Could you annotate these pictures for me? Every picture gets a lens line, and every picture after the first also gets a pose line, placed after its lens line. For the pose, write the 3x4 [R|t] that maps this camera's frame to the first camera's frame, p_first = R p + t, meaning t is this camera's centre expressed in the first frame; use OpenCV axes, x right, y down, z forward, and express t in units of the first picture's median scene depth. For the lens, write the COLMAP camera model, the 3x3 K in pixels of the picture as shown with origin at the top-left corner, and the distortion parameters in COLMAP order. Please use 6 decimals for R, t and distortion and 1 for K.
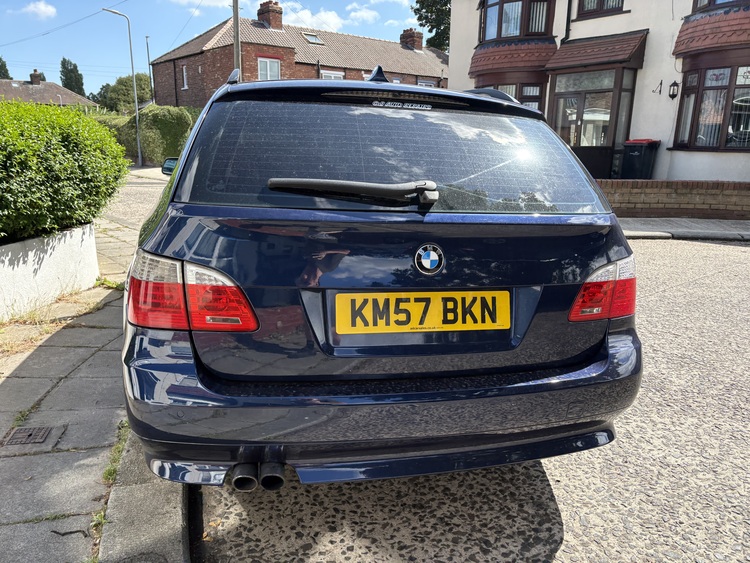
lens RADIAL K [[576.7, 0, 375.0], [0, 576.7, 281.5], [0, 0, 1]] dist [0.097275, -0.125549]
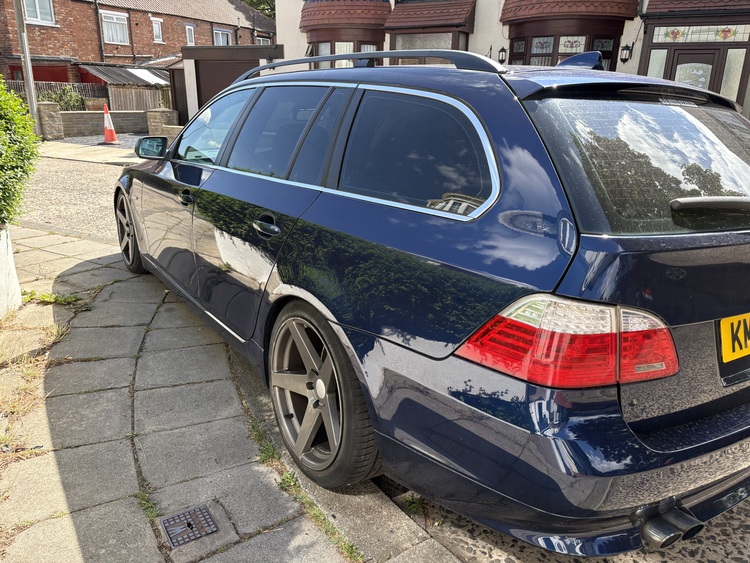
lens RADIAL K [[581.9, 0, 363.5], [0, 581.9, 283.8], [0, 0, 1]] dist [0.024255, -0.006083]
pose [[0.933567, -0.099675, 0.344264, -0.147564], [0.071566, 0.993049, 0.093446, -0.026283], [-0.351185, -0.062601, 0.934211, 0.054089]]
